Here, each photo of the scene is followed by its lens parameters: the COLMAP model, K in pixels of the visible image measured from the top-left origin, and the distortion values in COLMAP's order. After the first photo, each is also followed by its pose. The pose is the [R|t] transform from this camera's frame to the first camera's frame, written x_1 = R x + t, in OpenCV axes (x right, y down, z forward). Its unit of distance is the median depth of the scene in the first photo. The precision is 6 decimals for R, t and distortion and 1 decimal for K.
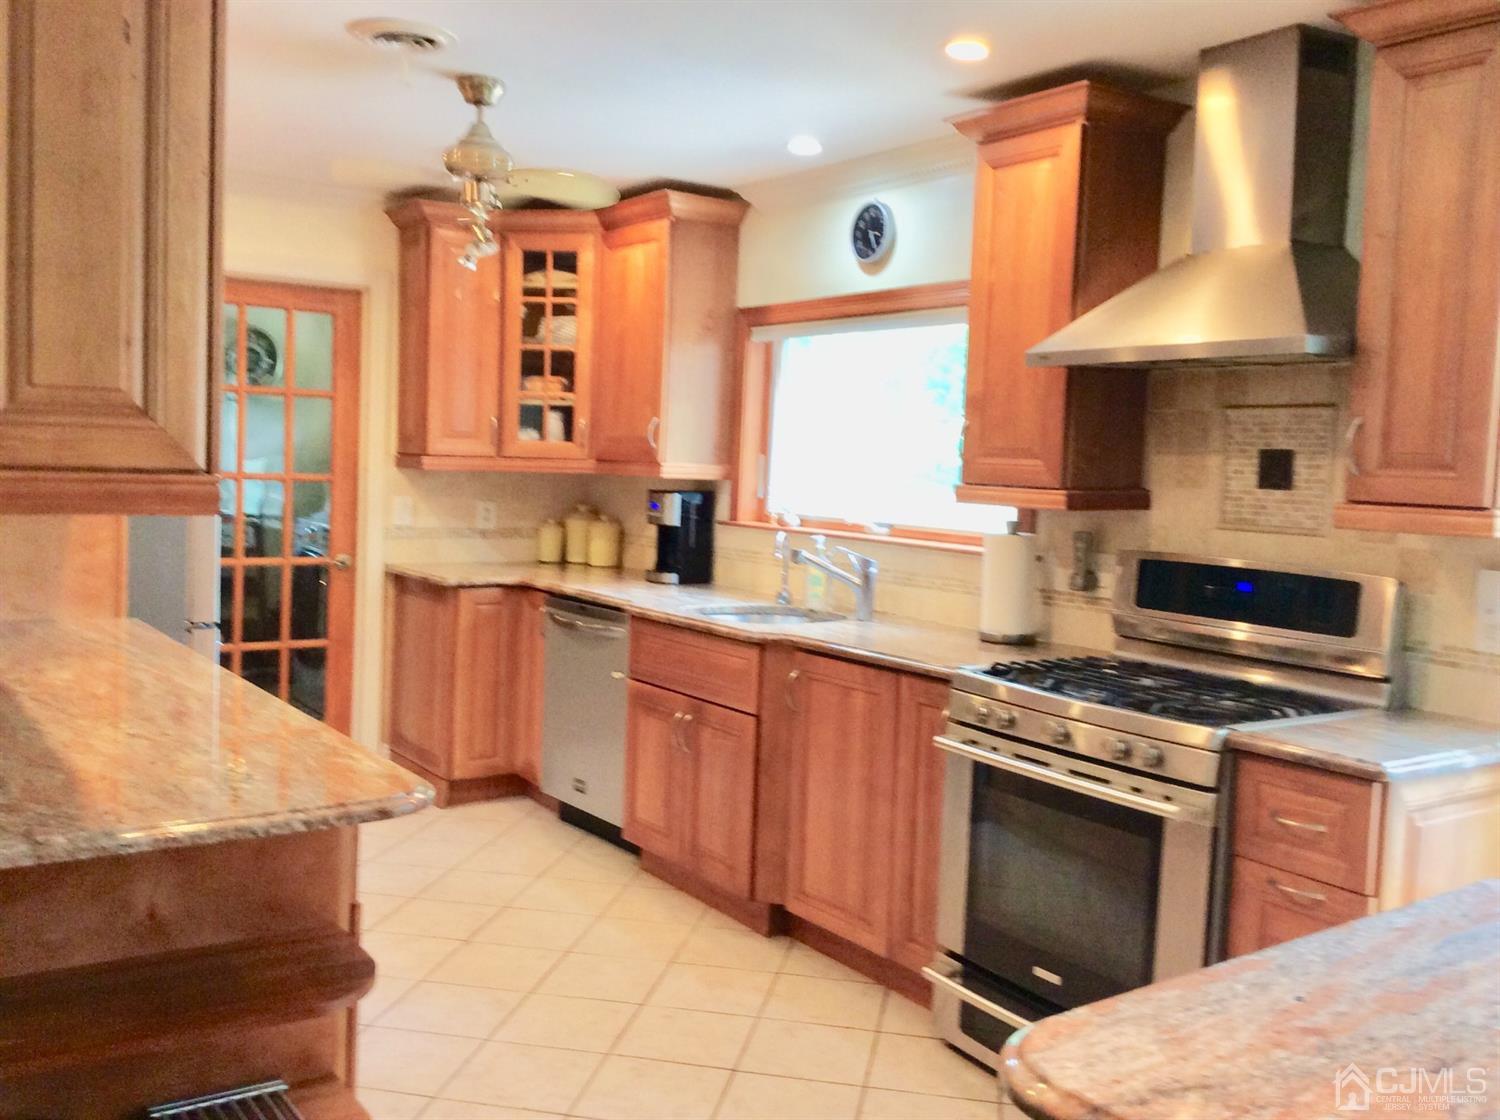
lens RADIAL K [[1370.5, 0, 753.0], [0, 1370.5, 559.2], [0, 0, 1]] dist [0.030931, 0.000000]
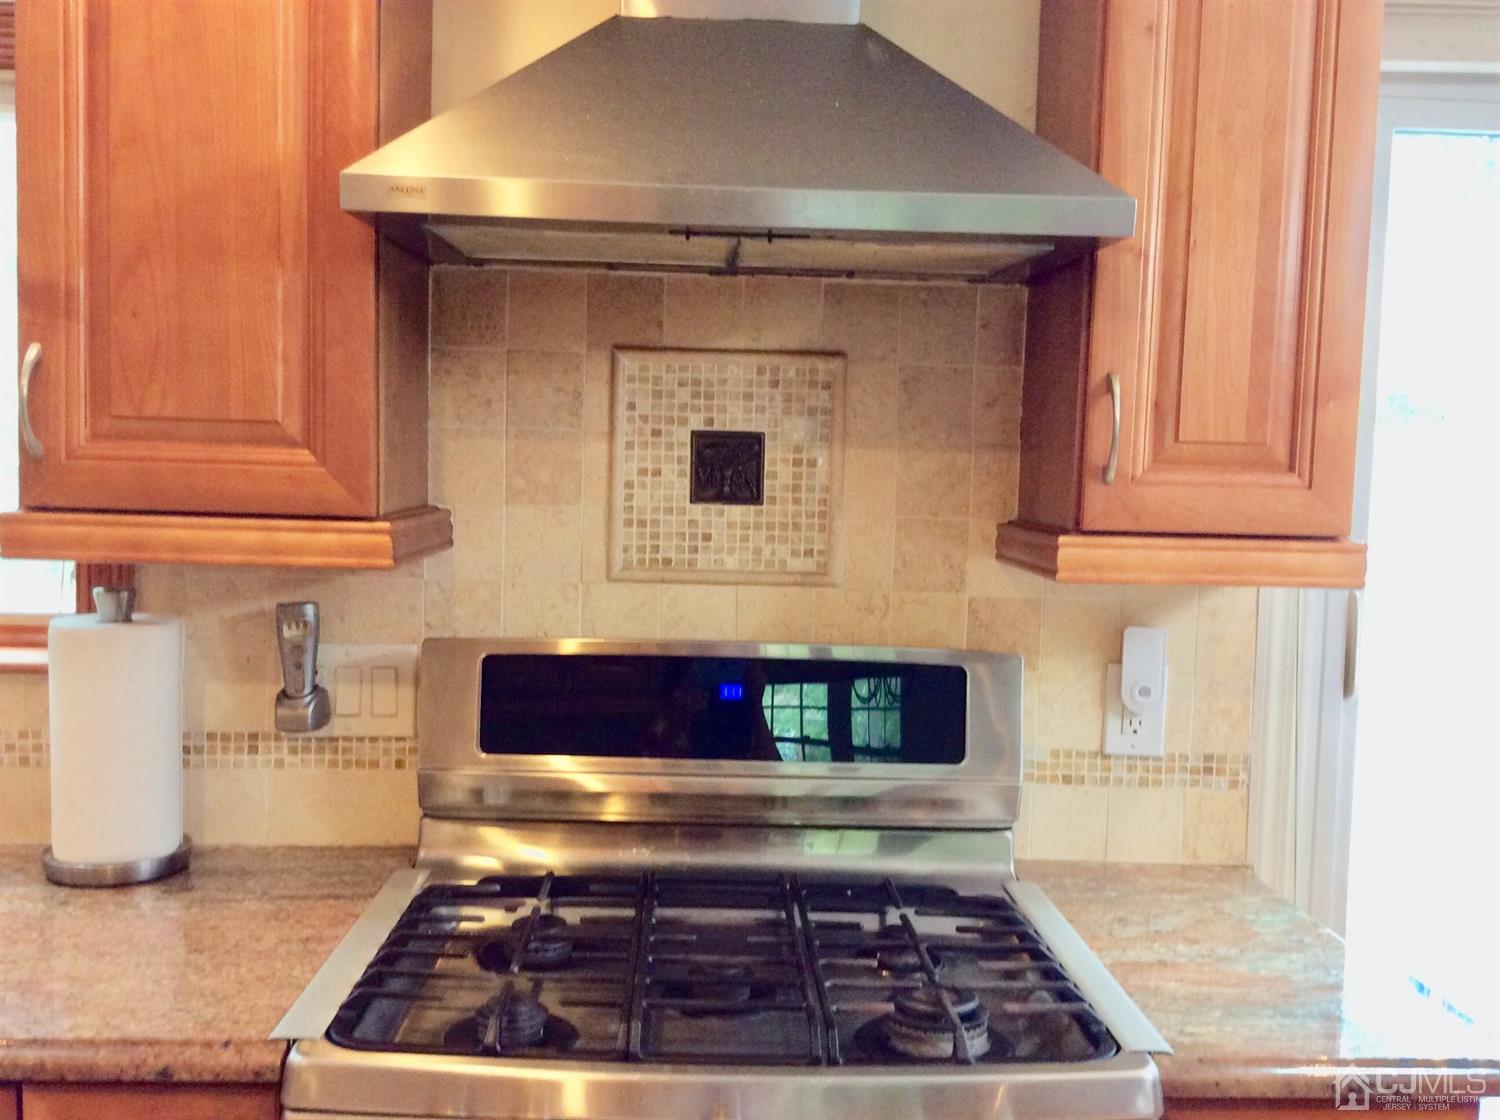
lens RADIAL K [[1370.5, 0, 748.2], [0, 1370.5, 565.4], [0, 0, 1]] dist [0.030931, 0.000000]
pose [[0.536846, -0.079305, 0.839945, -0.069503], [0.058356, 0.996678, 0.056806, -0.053177], [-0.841660, 0.018519, 0.539691, 0.655995]]
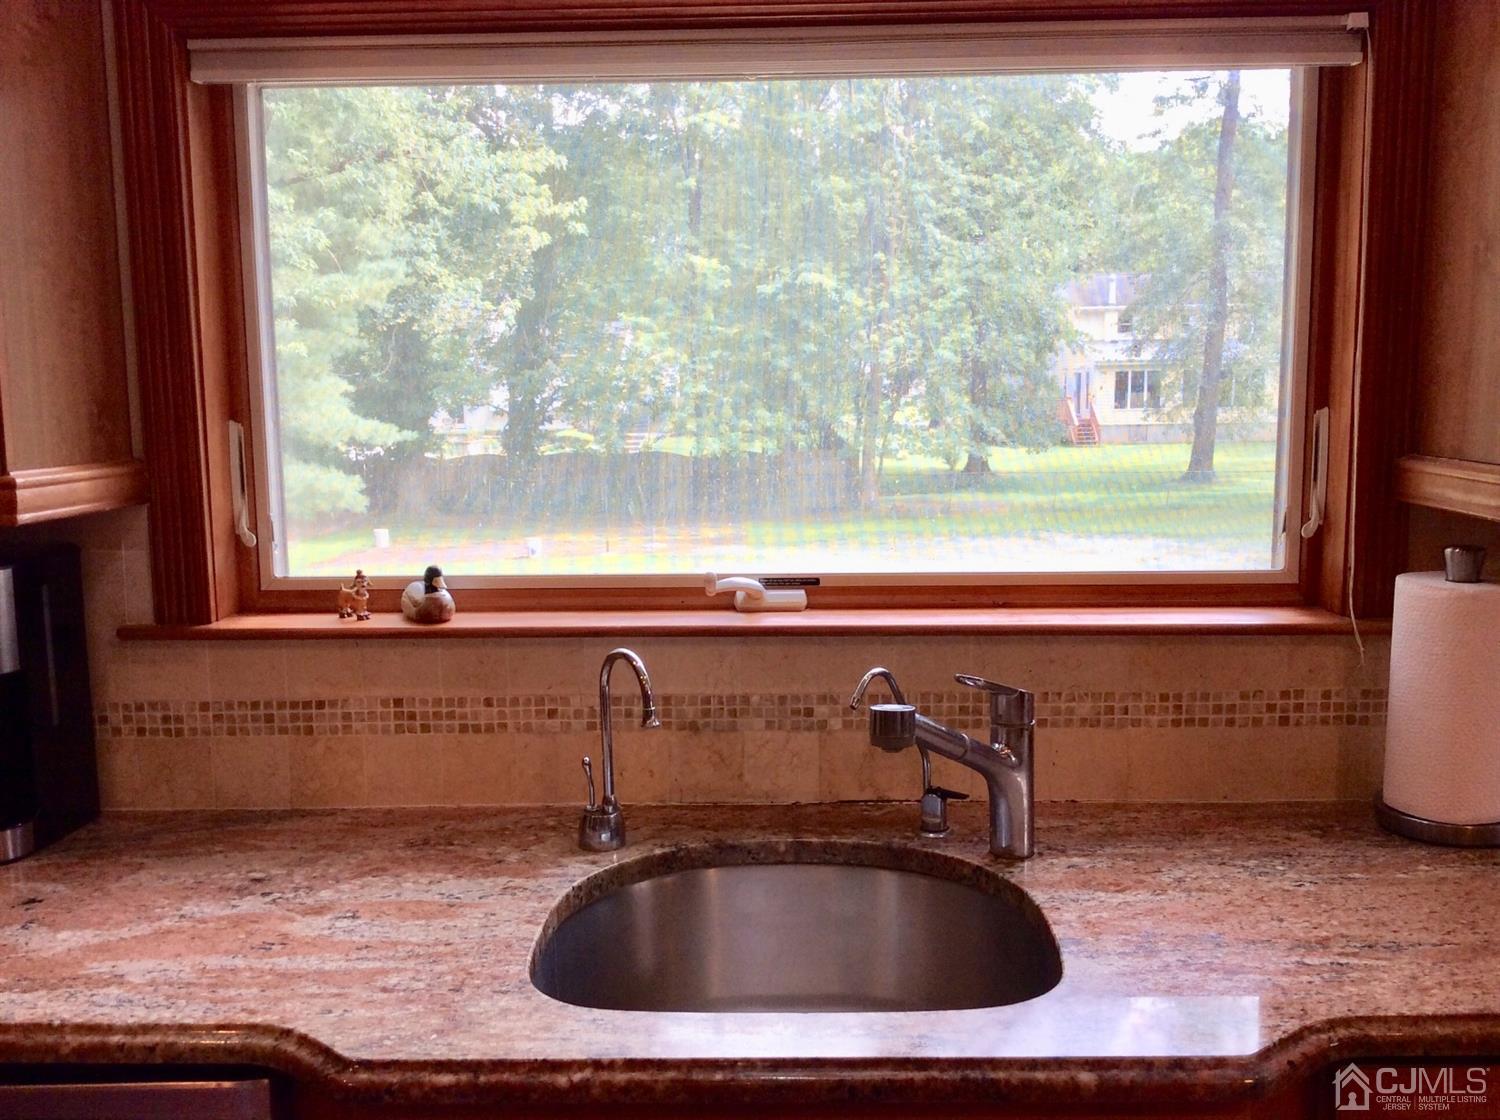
lens RADIAL K [[1370.5, 0, 750.7], [0, 1370.5, 560.3], [0, 0, 1]] dist [0.030931, 0.000000]
pose [[0.576124, -0.139780, 0.805321, -0.306472], [0.091405, 0.990107, 0.106462, -0.098902], [-0.812235, 0.012275, 0.583201, 1.021298]]
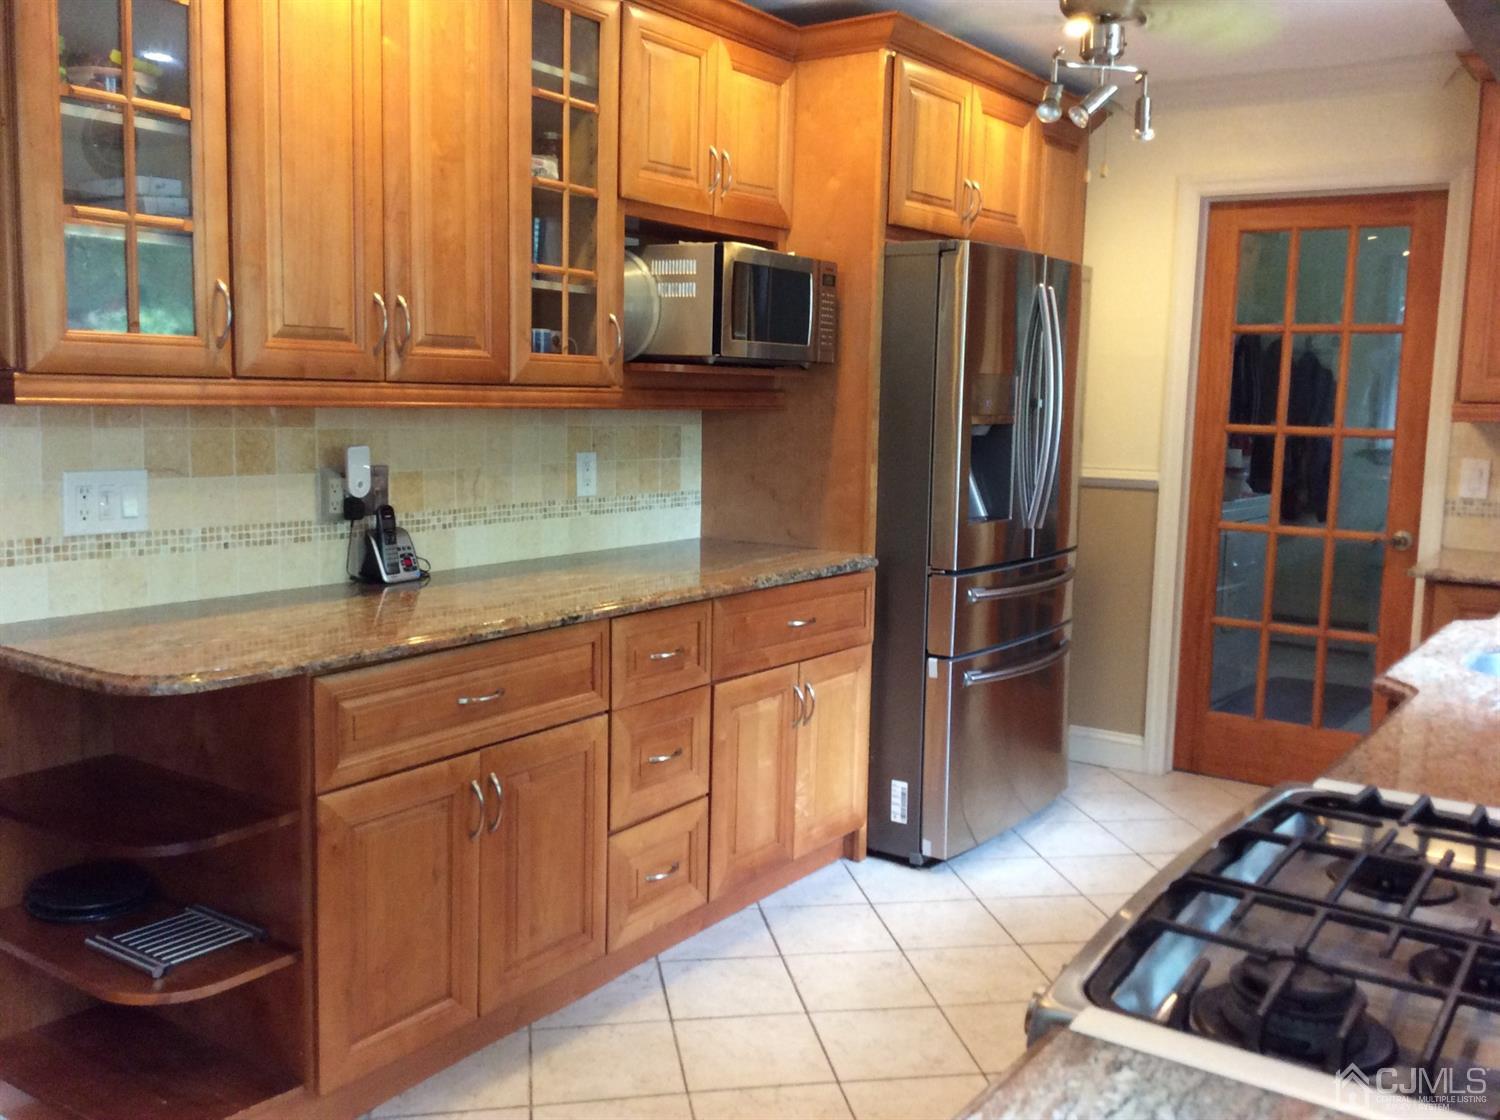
lens RADIAL K [[1370.5, 0, 723.7], [0, 1370.5, 549.5], [0, 0, 1]] dist [0.030931, 0.000000]
pose [[0.350513, 0.082995, -0.932873, 0.542240], [-0.080676, 0.995039, 0.058213, -0.013957], [0.933077, 0.054856, 0.355469, 0.635279]]
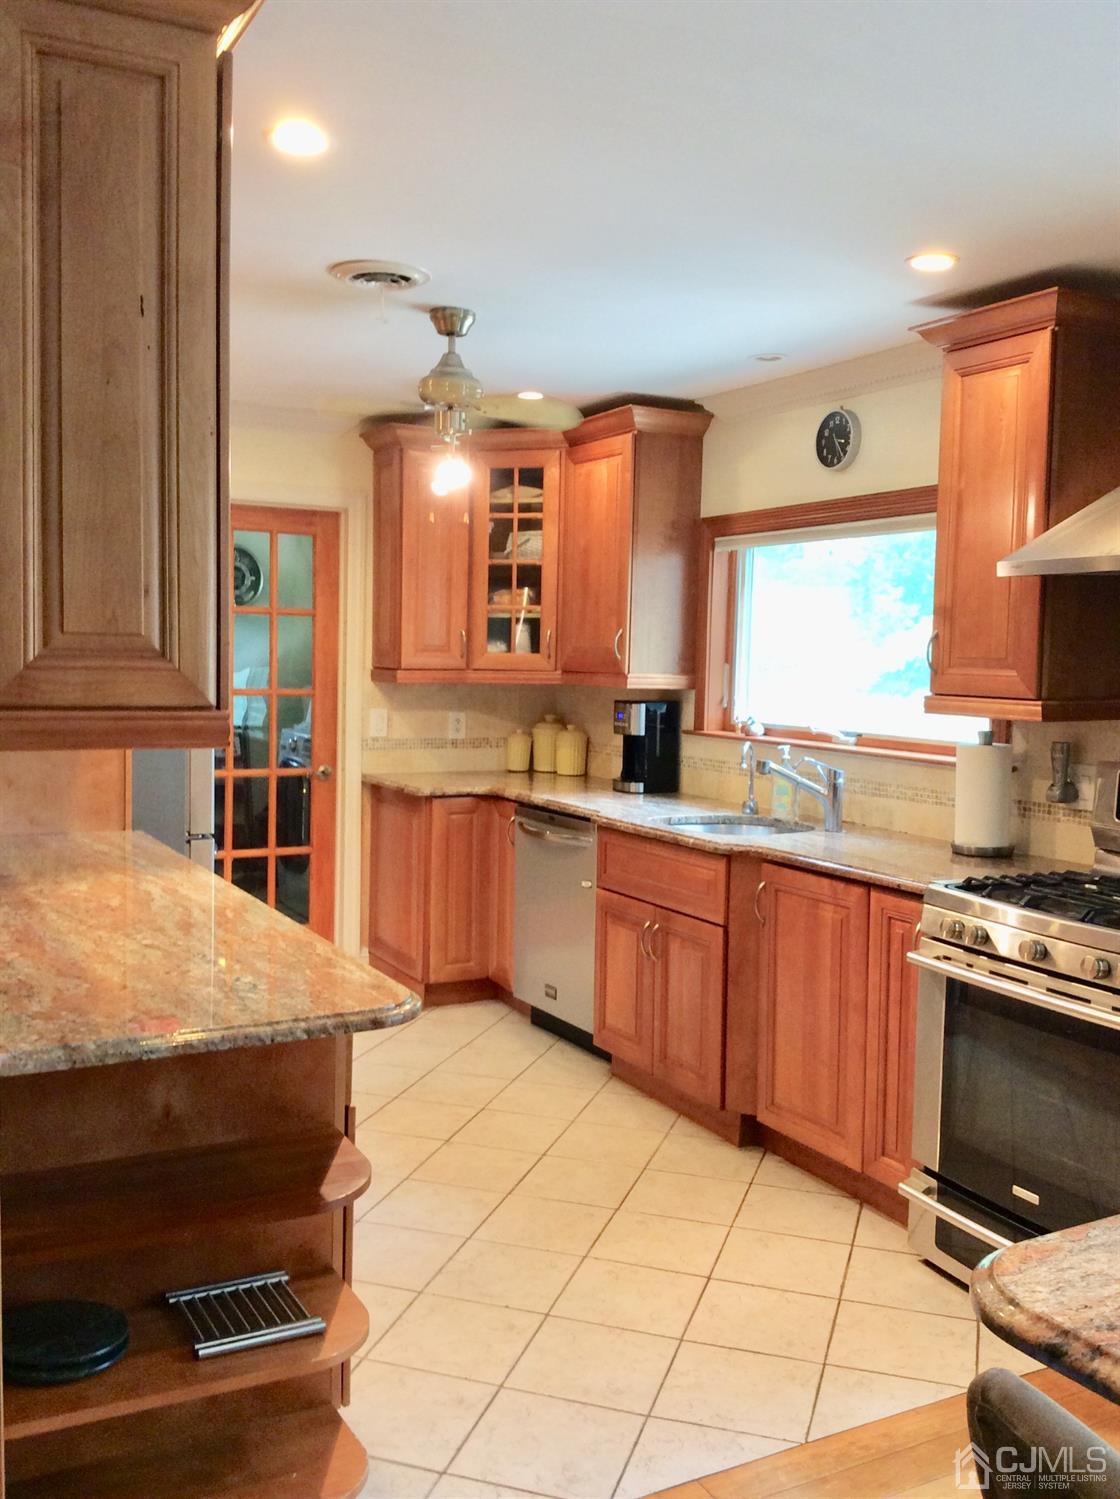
lens RADIAL K [[1369.6, 0, 559.3], [0, 1369.6, 752.6], [0, 0, 1]] dist [0.030931, 0.000000]
pose [[0.993422, -0.008521, -0.114193, -0.002300], [0.007892, 0.999951, -0.005956, -0.009694], [0.114238, 0.005015, 0.993441, -0.021789]]
